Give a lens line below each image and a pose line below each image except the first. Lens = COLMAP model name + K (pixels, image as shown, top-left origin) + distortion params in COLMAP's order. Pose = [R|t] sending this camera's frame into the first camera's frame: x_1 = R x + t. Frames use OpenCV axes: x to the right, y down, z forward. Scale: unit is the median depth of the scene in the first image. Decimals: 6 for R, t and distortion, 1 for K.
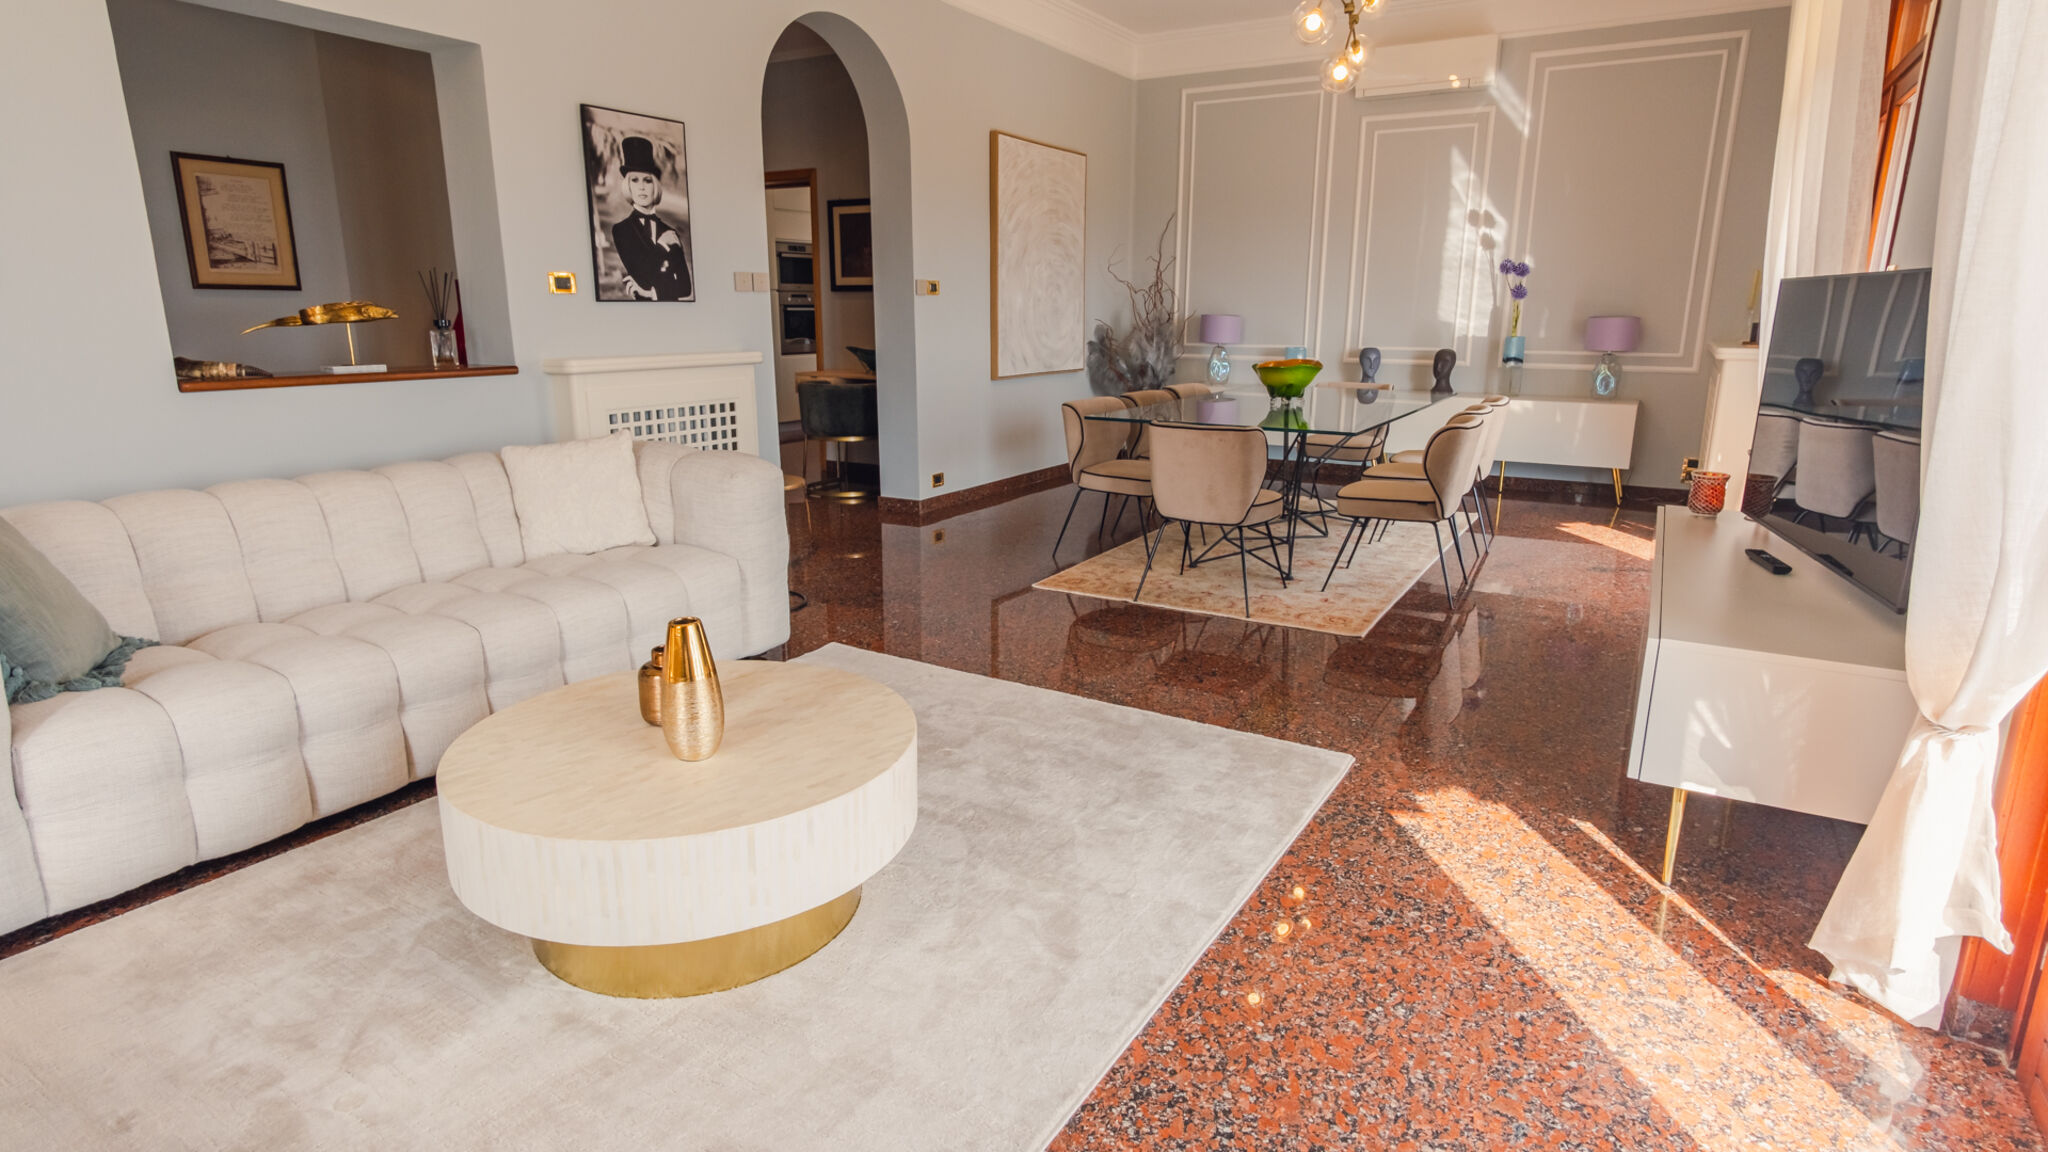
lens RADIAL K [[1074.5, 0, 1024.0], [0, 1074.5, 576.0], [0, 0, 1]] dist [0.002449, -0.000212]
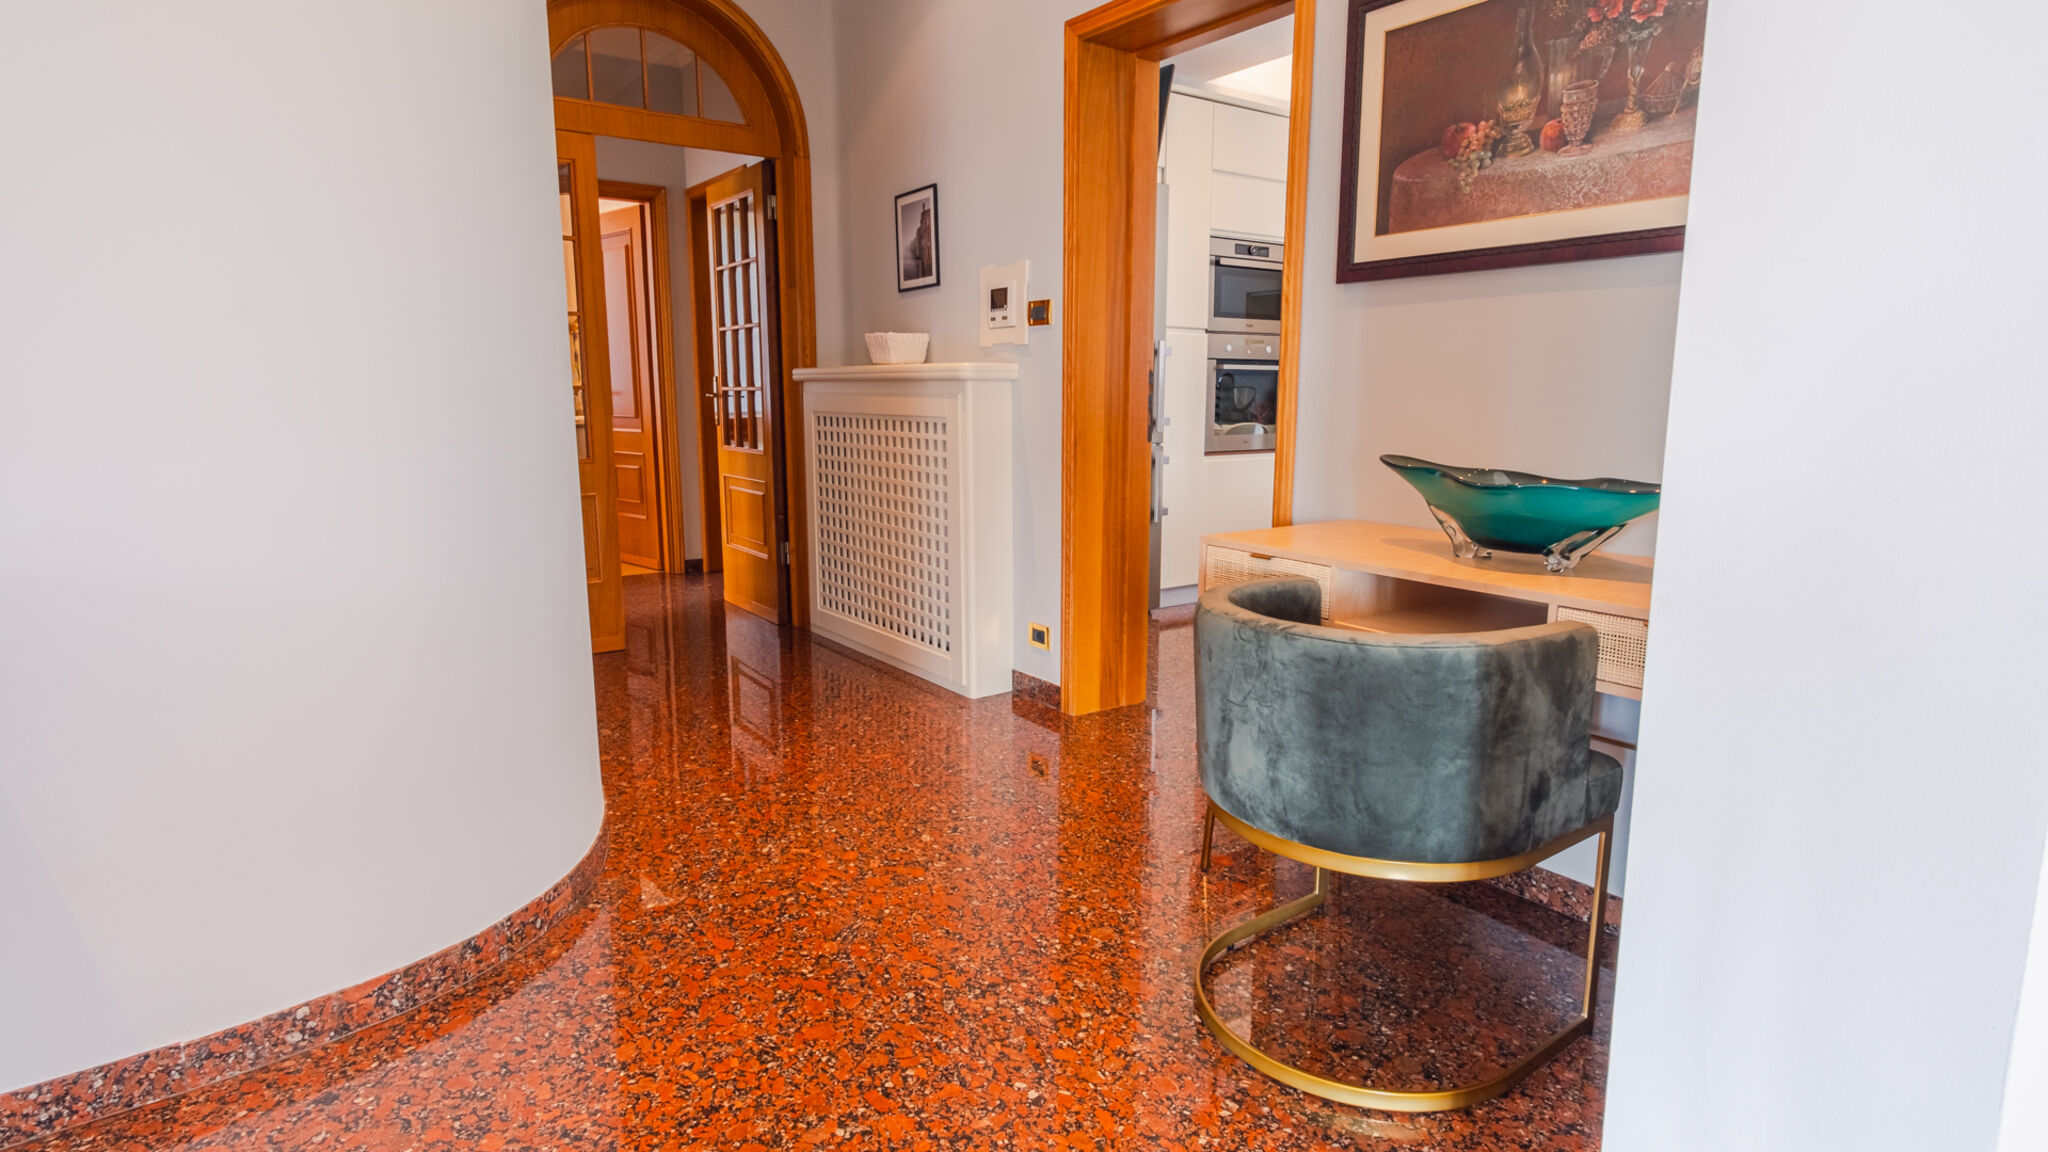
lens RADIAL K [[1074.5, 0, 1024.0], [0, 1074.5, 576.0], [0, 0, 1]] dist [0.002449, -0.000212]
pose [[0.915536, 0.061967, -0.397434, -0.173100], [-0.091736, 0.994190, -0.056314, -0.197731], [0.391635, 0.088016, 0.915901, 0.887698]]
